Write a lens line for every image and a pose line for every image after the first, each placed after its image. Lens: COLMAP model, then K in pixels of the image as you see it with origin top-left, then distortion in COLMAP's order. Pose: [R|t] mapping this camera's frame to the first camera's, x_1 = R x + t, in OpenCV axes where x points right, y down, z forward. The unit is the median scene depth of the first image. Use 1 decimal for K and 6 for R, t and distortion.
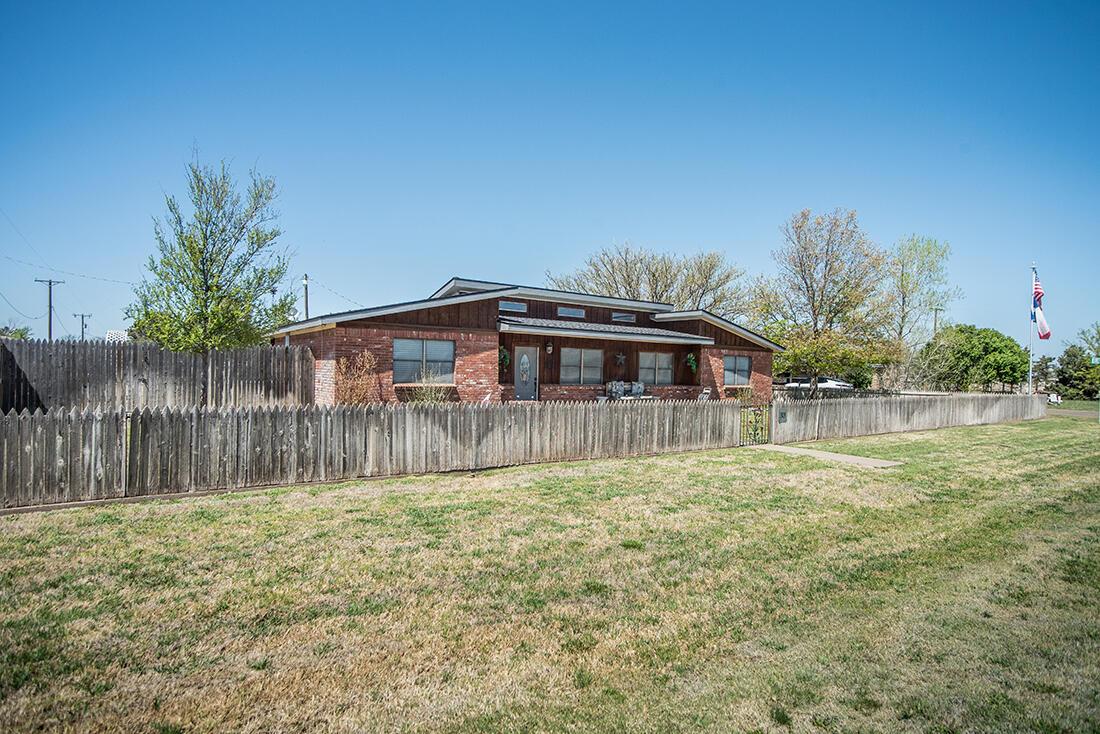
lens RADIAL K [[581.4, 0, 553.3], [0, 581.4, 366.1], [0, 0, 1]] dist [0.002482, 0.000056]
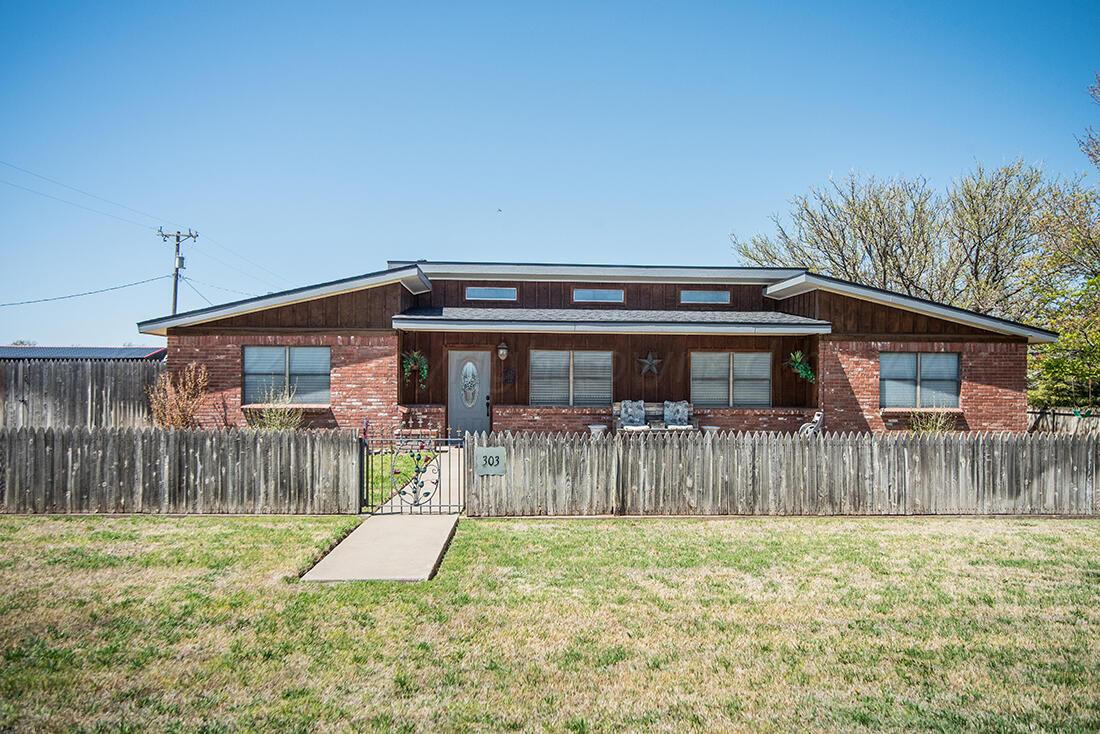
lens RADIAL K [[752.4, 0, 551.6], [0, 752.4, 376.9], [0, 0, 1]] dist [0.010624, 0.002708]
pose [[0.844706, -0.023652, -0.534707, 0.486276], [0.016012, 0.999693, -0.018924, 0.015343], [0.534990, 0.007423, 0.844826, 0.287860]]
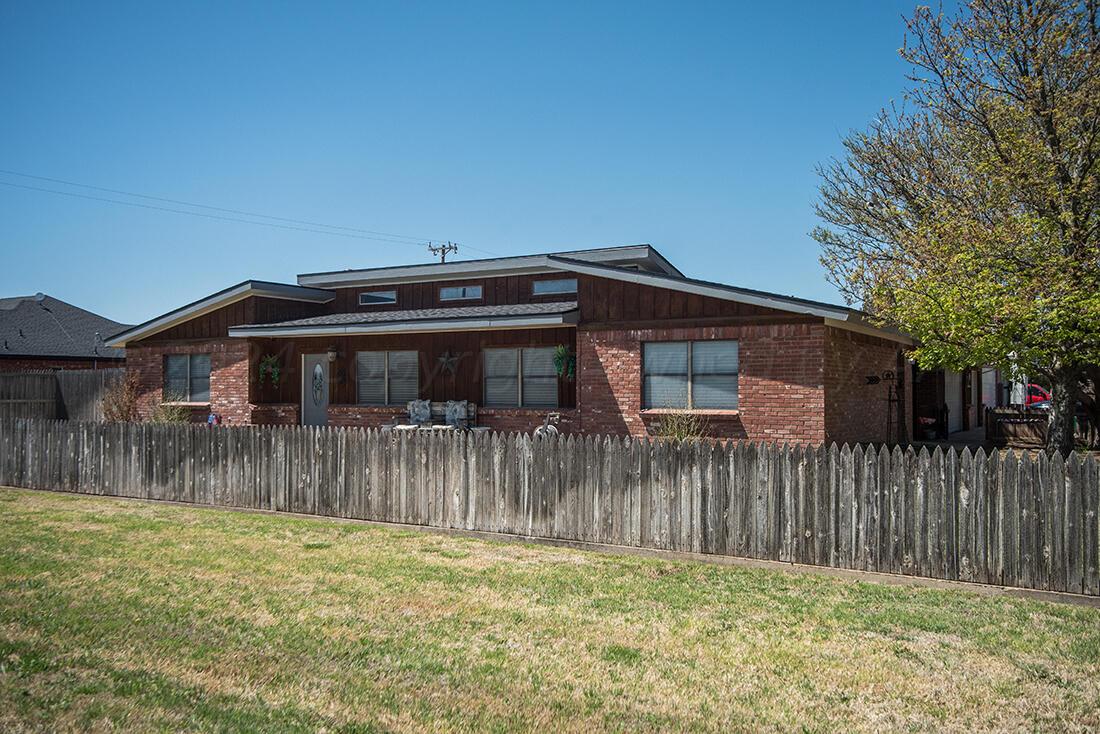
lens RADIAL K [[882.0, 0, 547.2], [0, 882.0, 367.6], [0, 0, 1]] dist [0.032250, 0.000969]
pose [[0.402617, -0.043473, -0.914336, 1.057637], [0.013979, 0.999047, -0.041346, 0.033968], [0.915262, 0.003865, 0.402841, 0.776986]]
